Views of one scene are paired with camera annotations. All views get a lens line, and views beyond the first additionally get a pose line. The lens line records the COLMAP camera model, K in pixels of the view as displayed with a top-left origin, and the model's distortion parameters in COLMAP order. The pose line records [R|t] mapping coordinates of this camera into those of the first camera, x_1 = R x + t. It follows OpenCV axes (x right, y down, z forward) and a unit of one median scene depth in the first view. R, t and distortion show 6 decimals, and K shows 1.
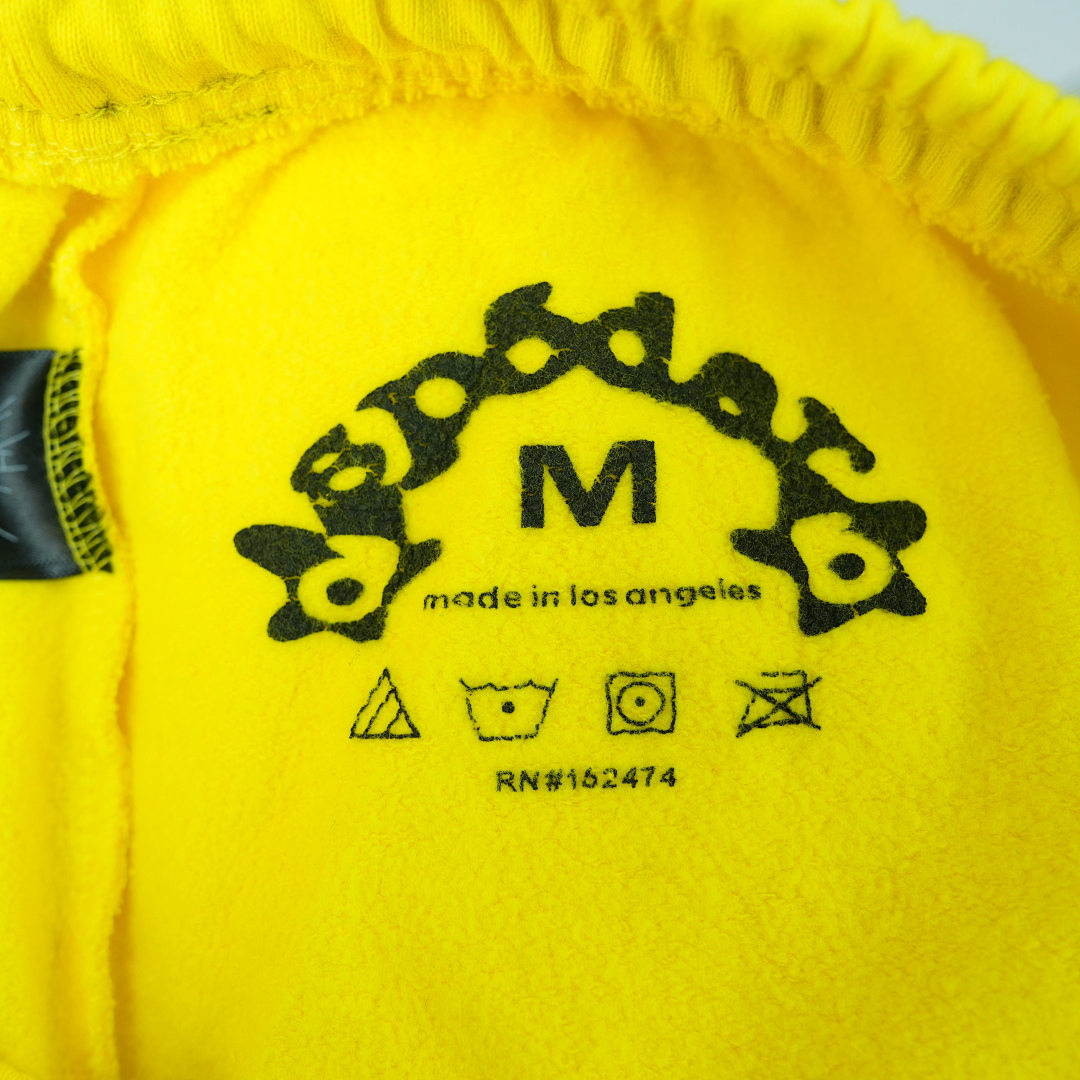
lens RADIAL K [[1238.1, 0, 540.0], [0, 1238.1, 540.0], [0, 0, 1]] dist [0.005827, -0.017321]
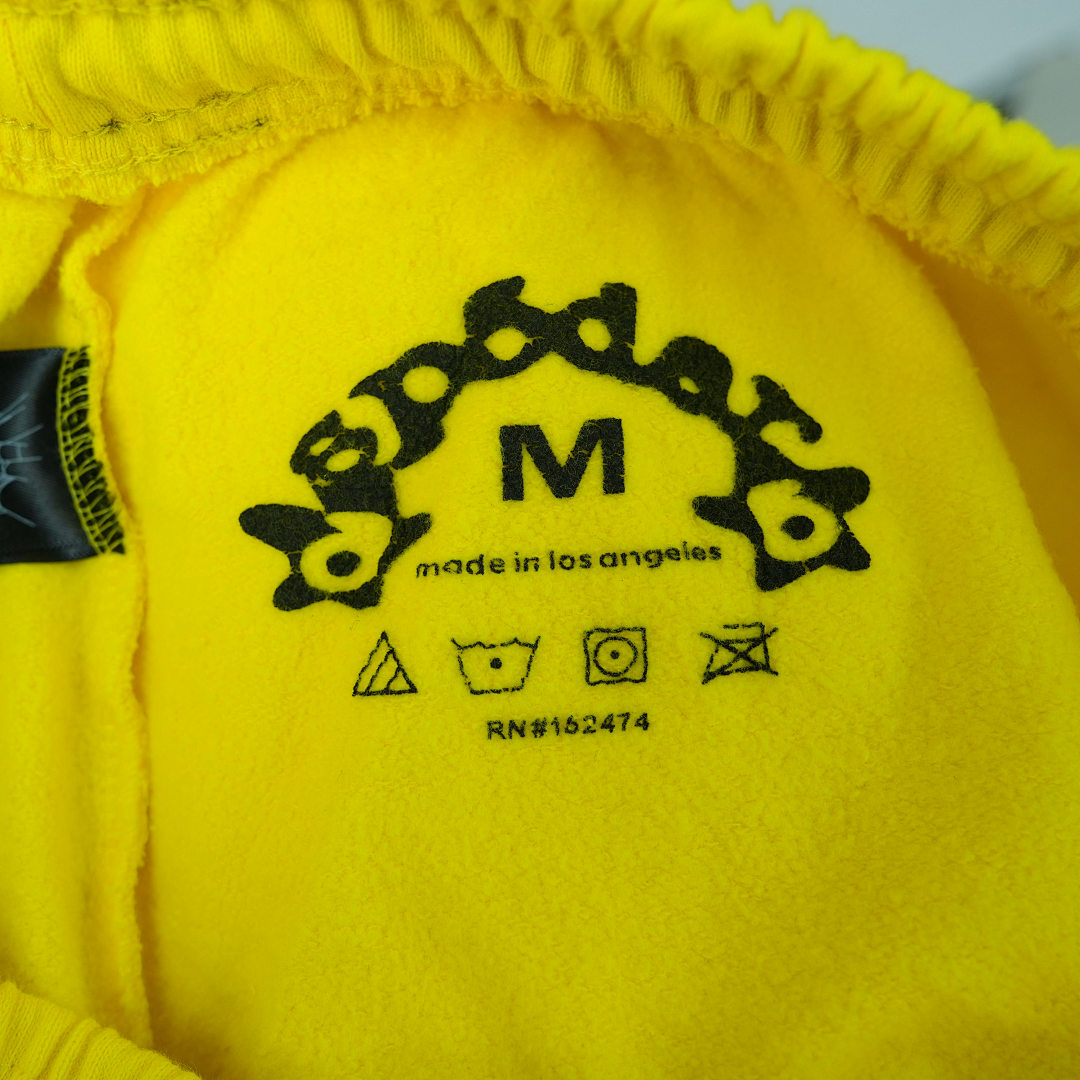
lens RADIAL K [[1238.1, 0, 540.0], [0, 1238.1, 540.0], [0, 0, 1]] dist [0.005827, -0.017321]
pose [[0.999384, -0.027675, 0.021566, -0.006954], [0.027324, 0.999492, 0.016402, 0.007807], [-0.022009, -0.015803, 0.999633, -0.101293]]
